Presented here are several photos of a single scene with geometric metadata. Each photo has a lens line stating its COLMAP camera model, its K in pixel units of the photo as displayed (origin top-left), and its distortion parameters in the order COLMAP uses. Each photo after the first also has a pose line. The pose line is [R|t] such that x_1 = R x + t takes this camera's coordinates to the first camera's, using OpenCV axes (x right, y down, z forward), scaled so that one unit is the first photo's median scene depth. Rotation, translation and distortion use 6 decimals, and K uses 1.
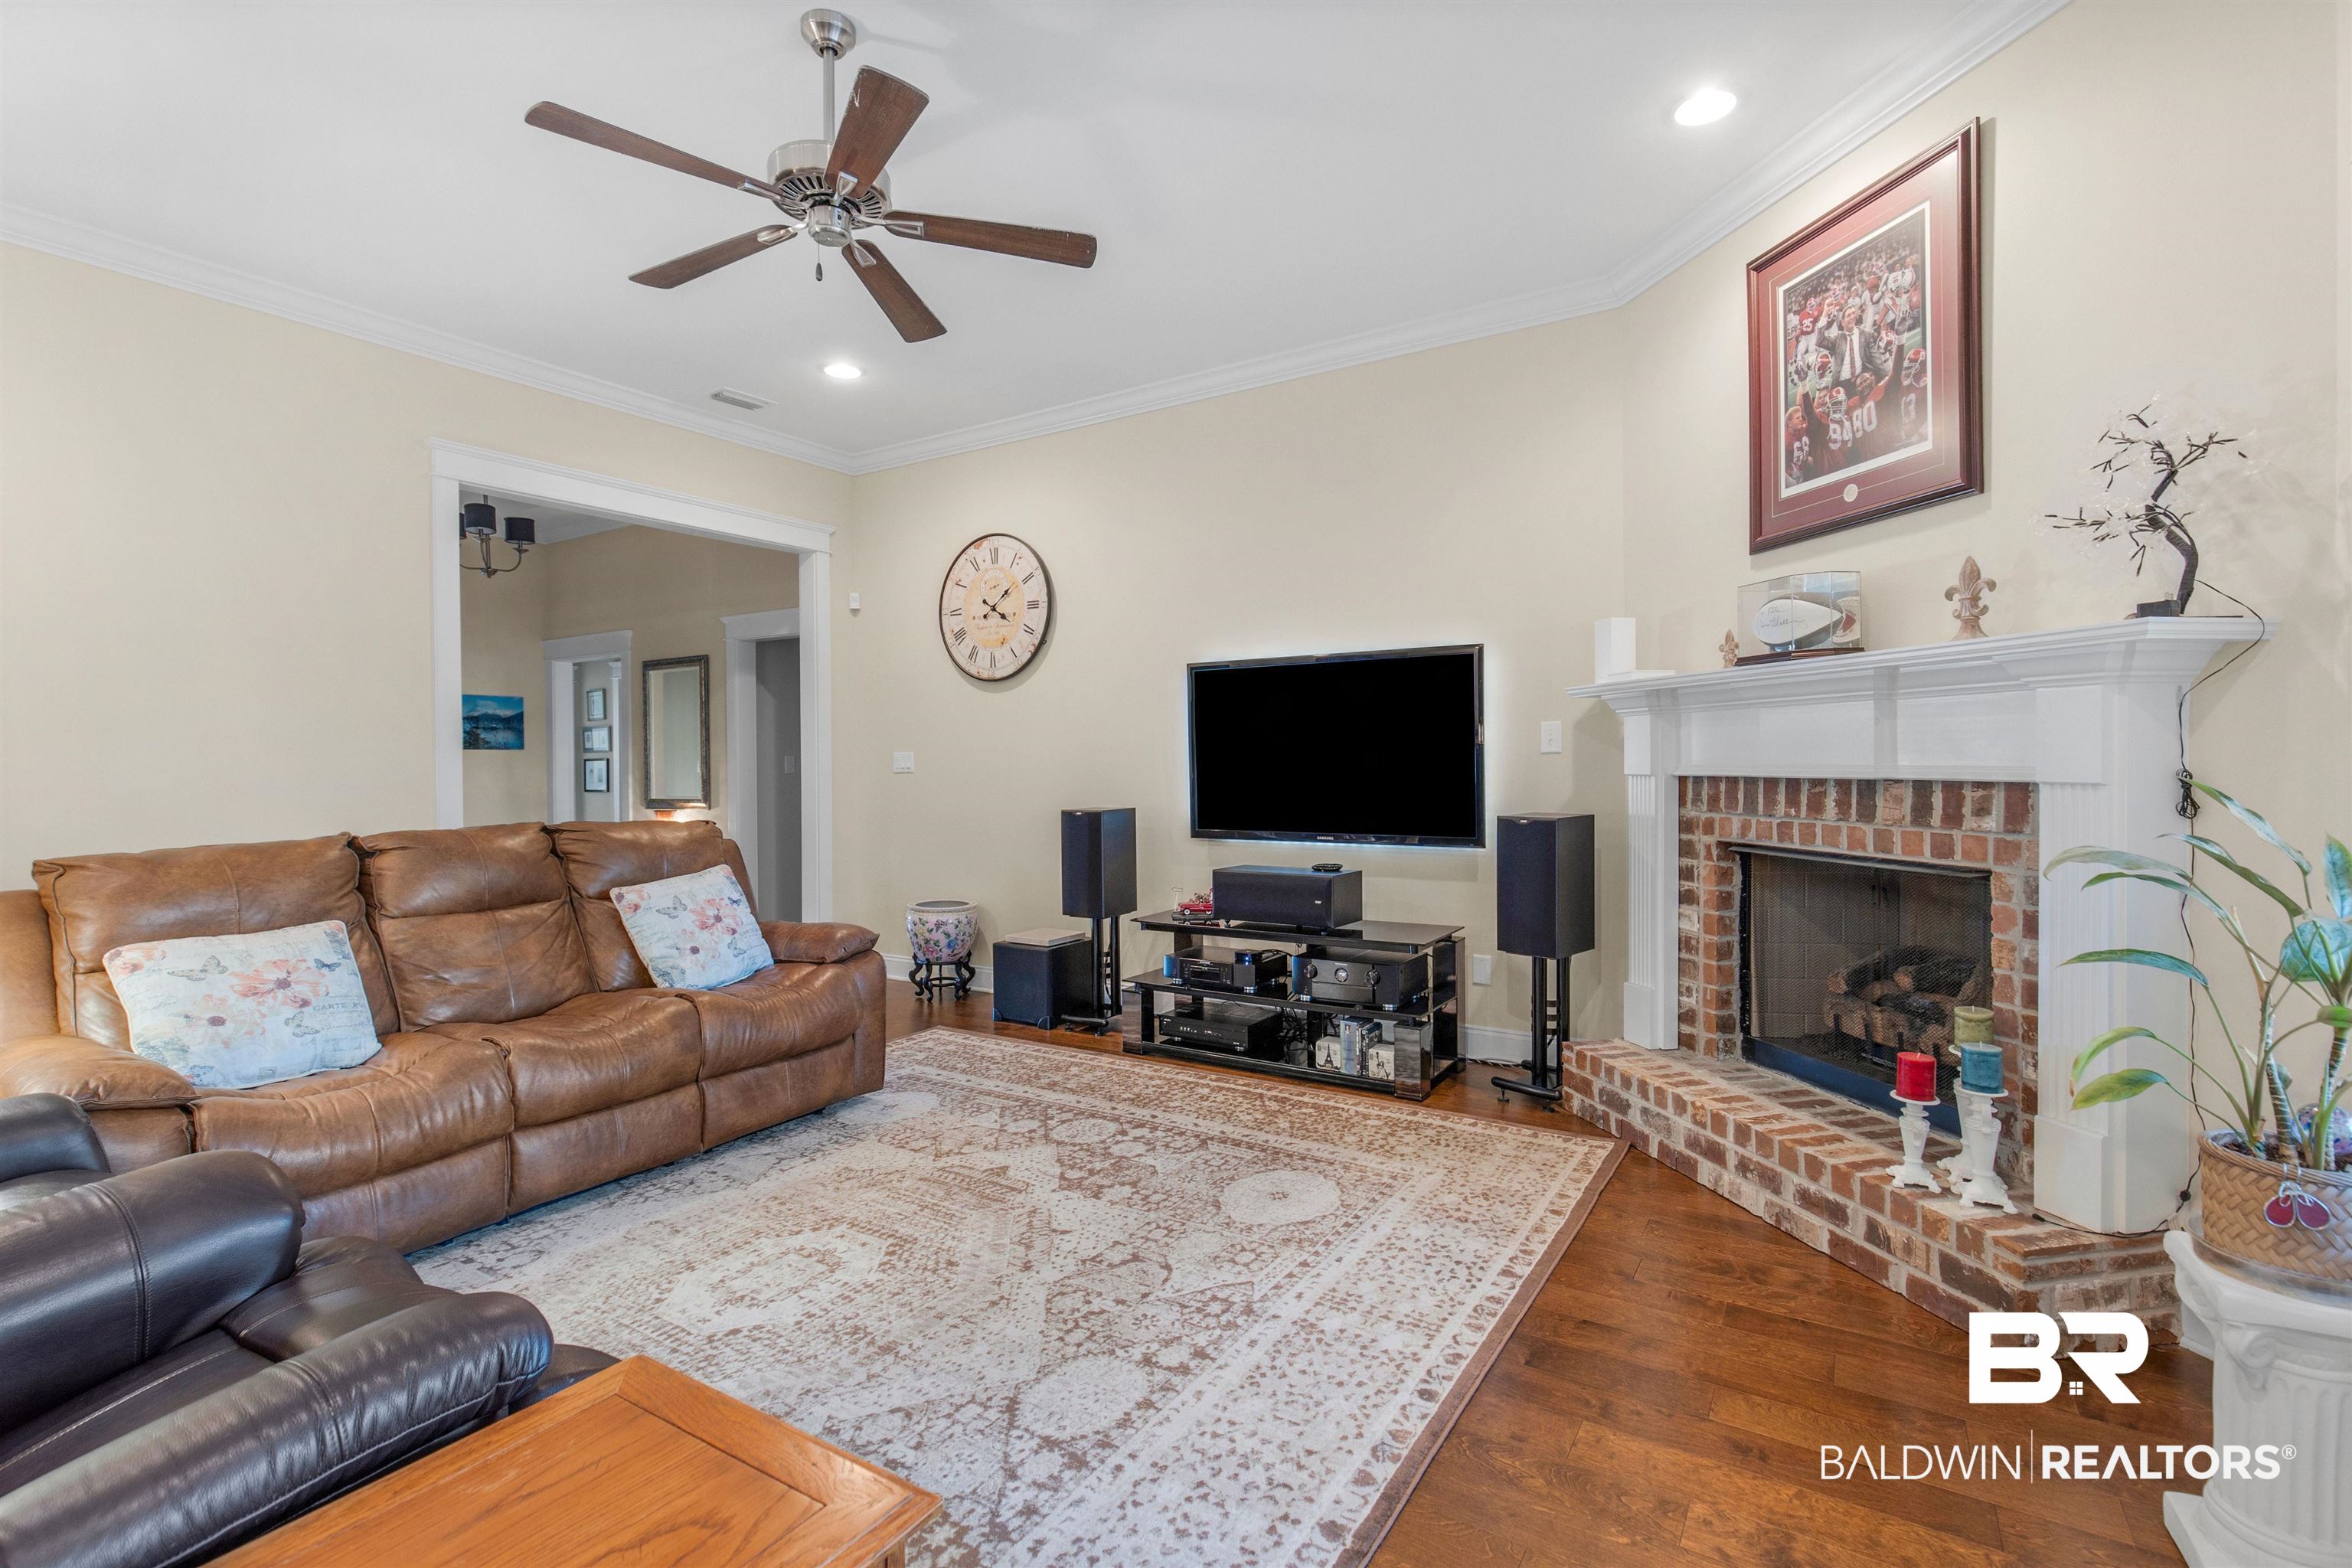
lens RADIAL K [[1081.8, 0, 1190.5], [0, 1081.8, 766.0], [0, 0, 1]] dist [0.013517, -0.003427]
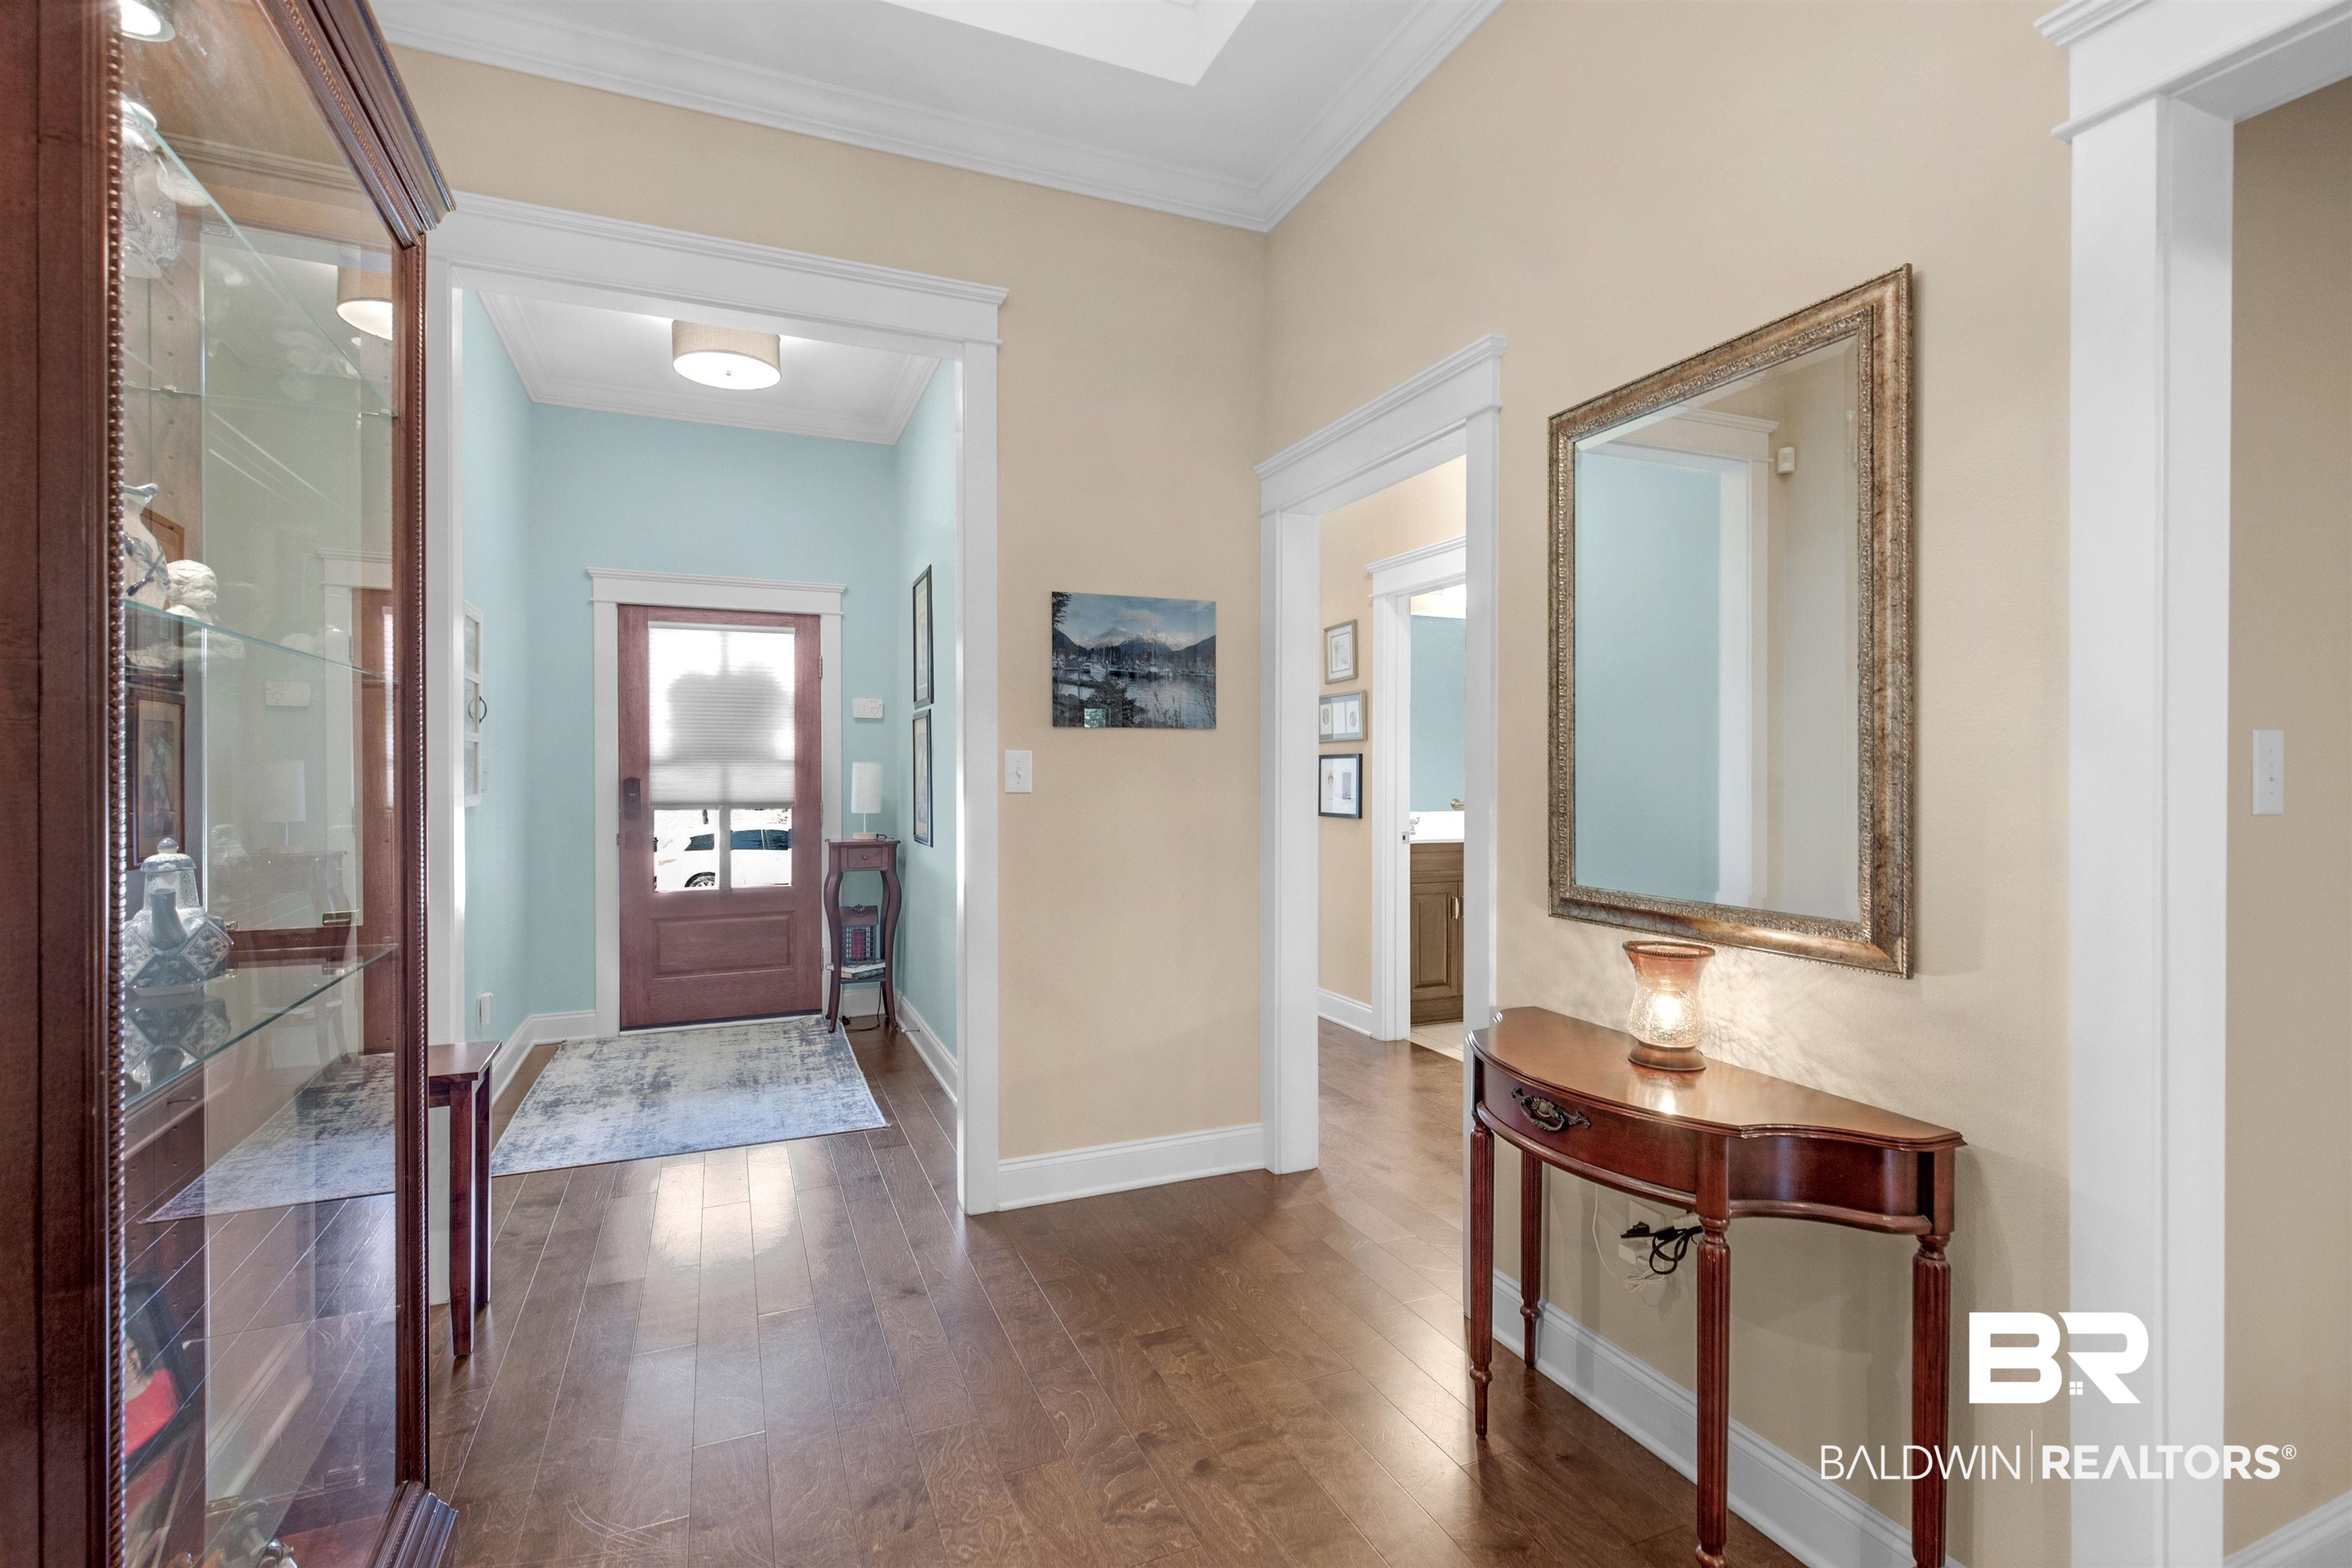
lens RADIAL K [[1081.8, 0, 1178.0], [0, 1081.8, 773.0], [0, 0, 1]] dist [0.013517, -0.003427]
pose [[0.823204, 0.011602, -0.567627, -0.391769], [-0.007310, 0.999925, 0.009837, -0.002345], [0.567699, -0.003949, 0.823227, 0.653494]]
